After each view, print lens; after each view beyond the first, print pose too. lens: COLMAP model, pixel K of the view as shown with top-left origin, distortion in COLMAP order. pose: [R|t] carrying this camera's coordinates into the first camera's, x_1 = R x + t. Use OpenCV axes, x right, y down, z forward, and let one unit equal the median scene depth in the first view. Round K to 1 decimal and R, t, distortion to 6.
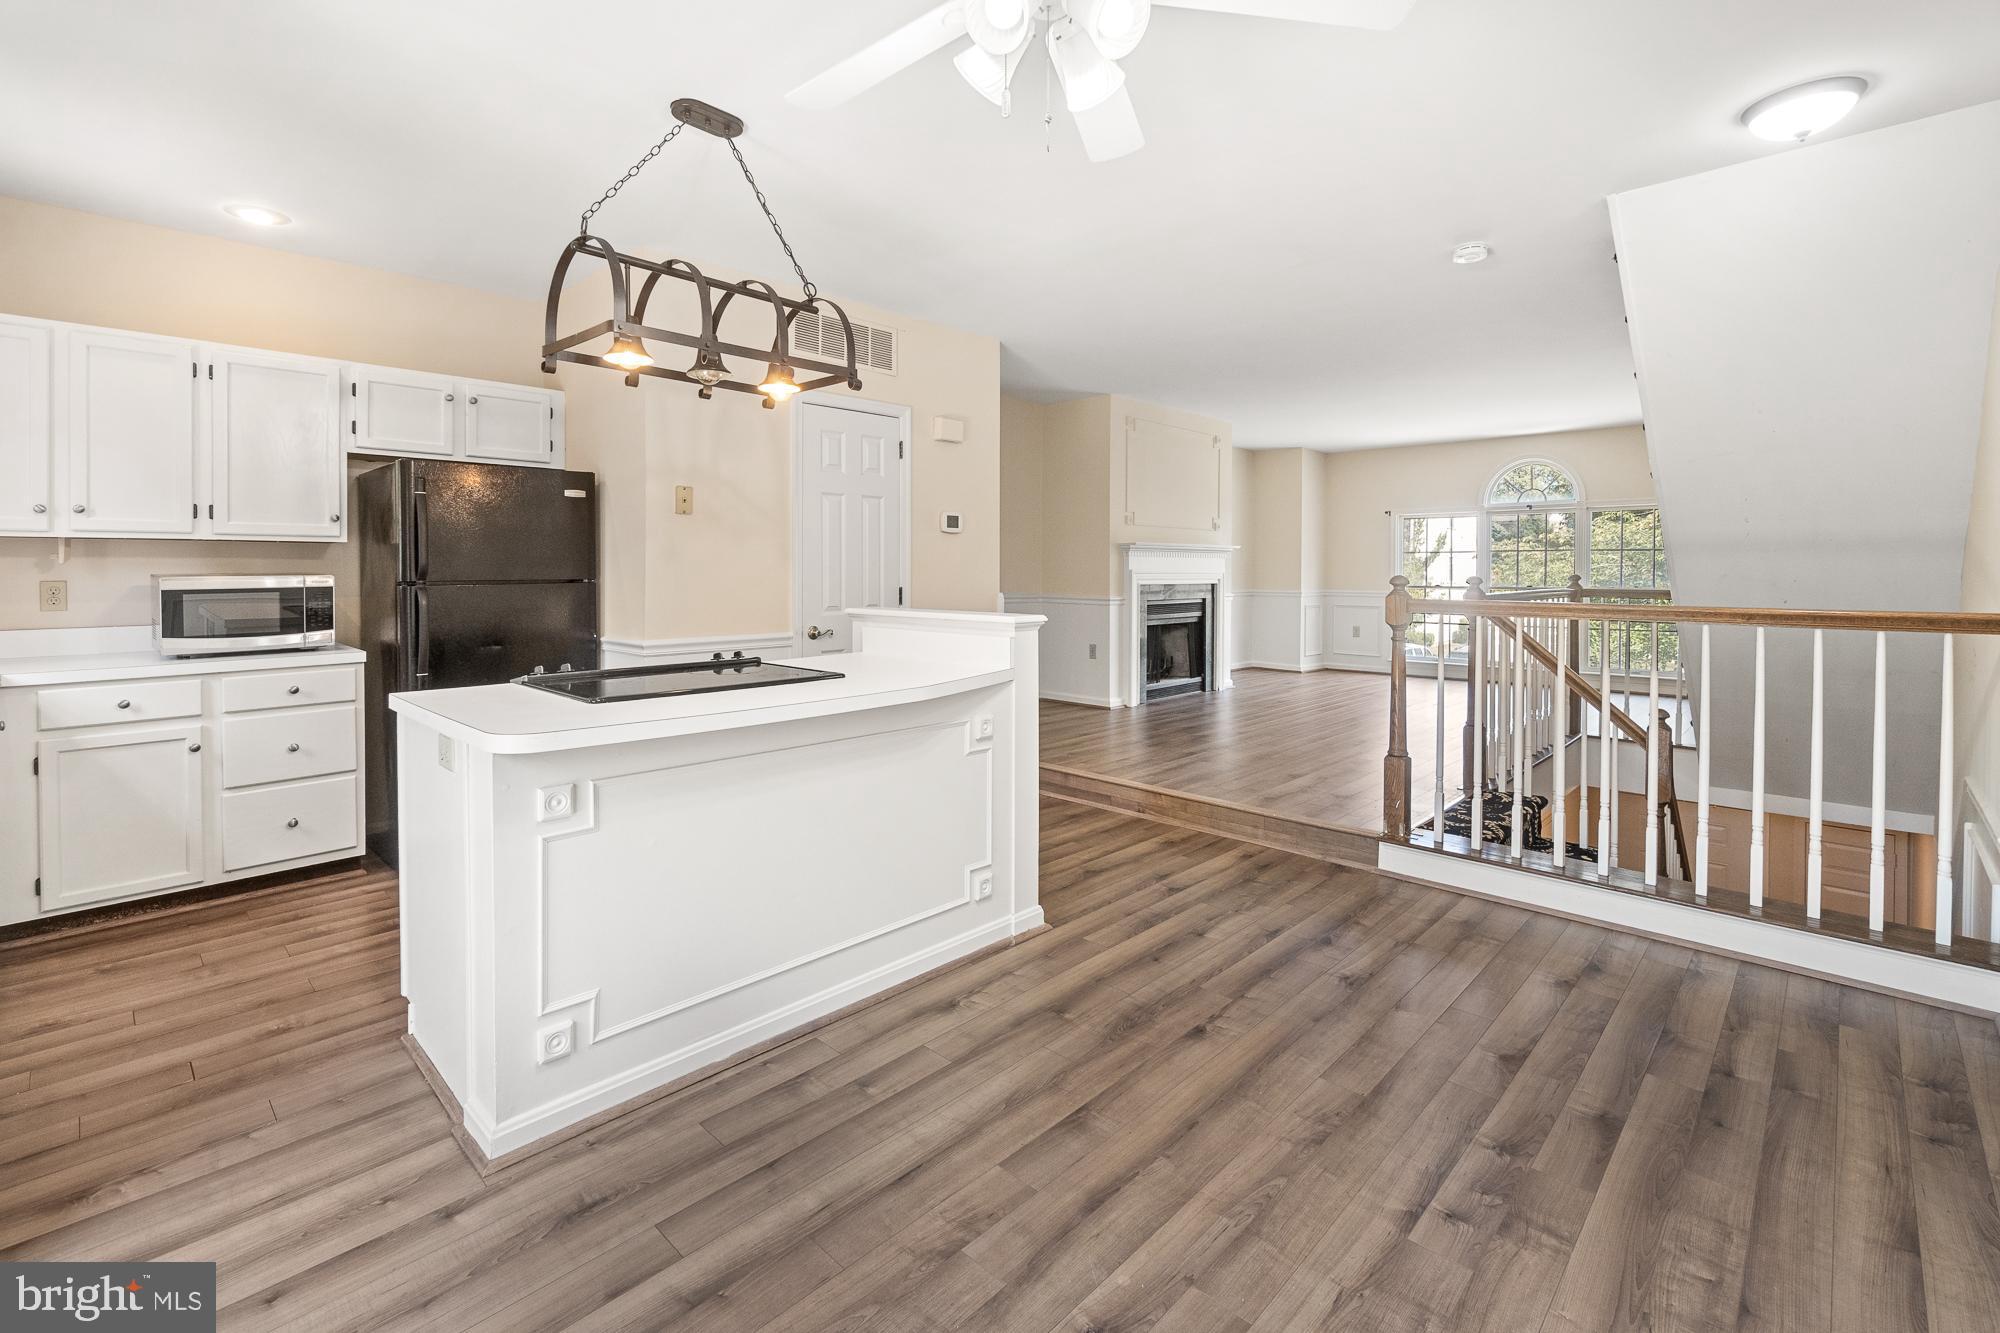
lens RADIAL K [[890.5, 0, 1009.2], [0, 890.5, 577.0], [0, 0, 1]] dist [-0.008525, 0.001835]
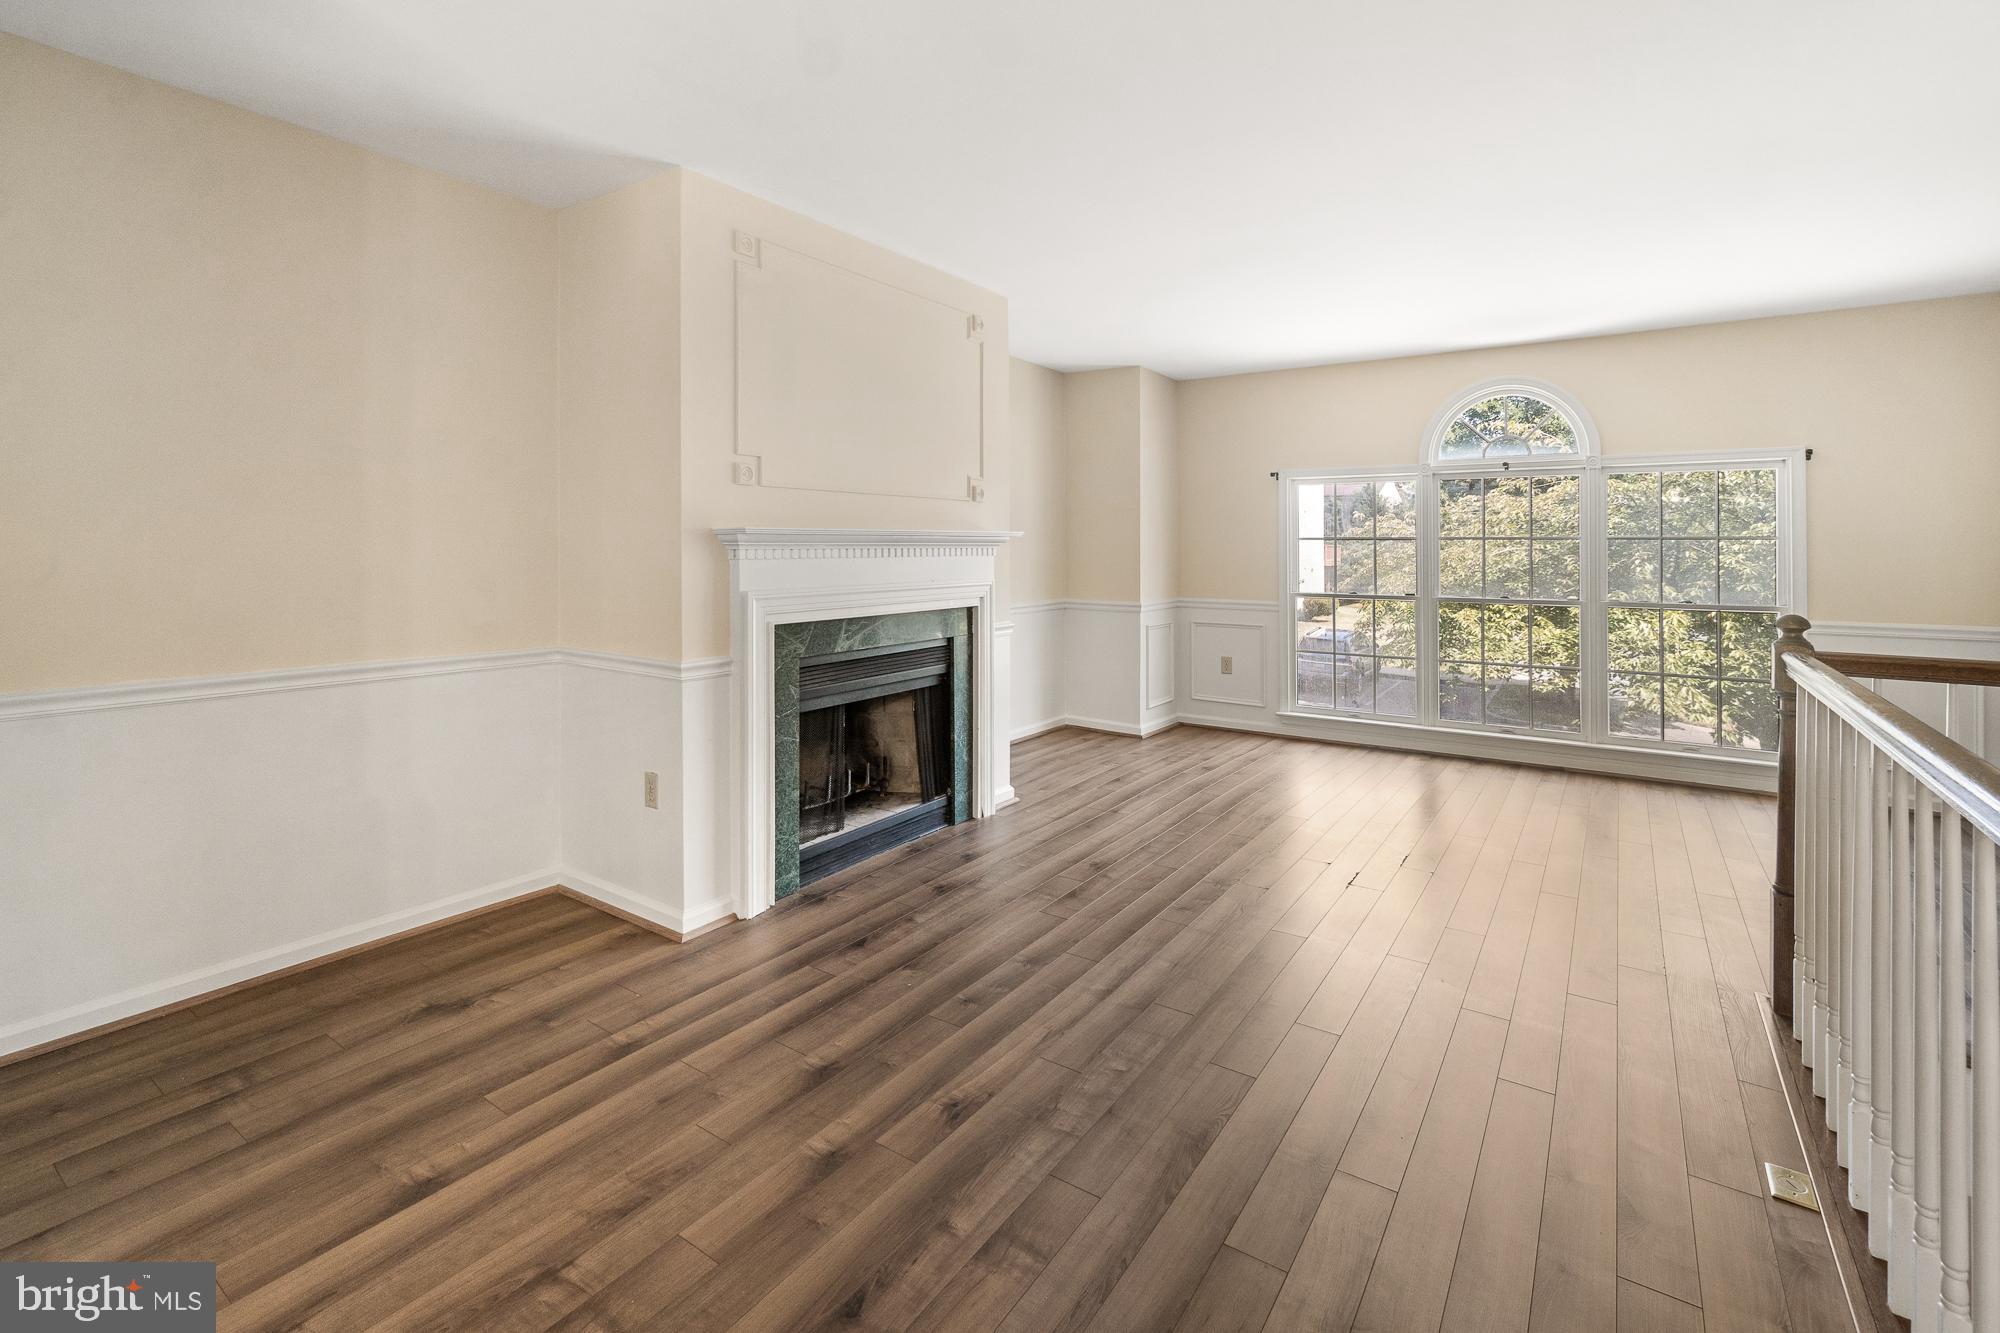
lens RADIAL K [[890.5, 0, 943.7], [0, 890.5, 535.8], [0, 0, 1]] dist [-0.008525, 0.001835]
pose [[0.995242, -0.001931, 0.097411, 0.431511], [0.003618, 0.999847, -0.017140, -0.061930], [-0.097363, 0.017411, 0.995097, 1.298112]]
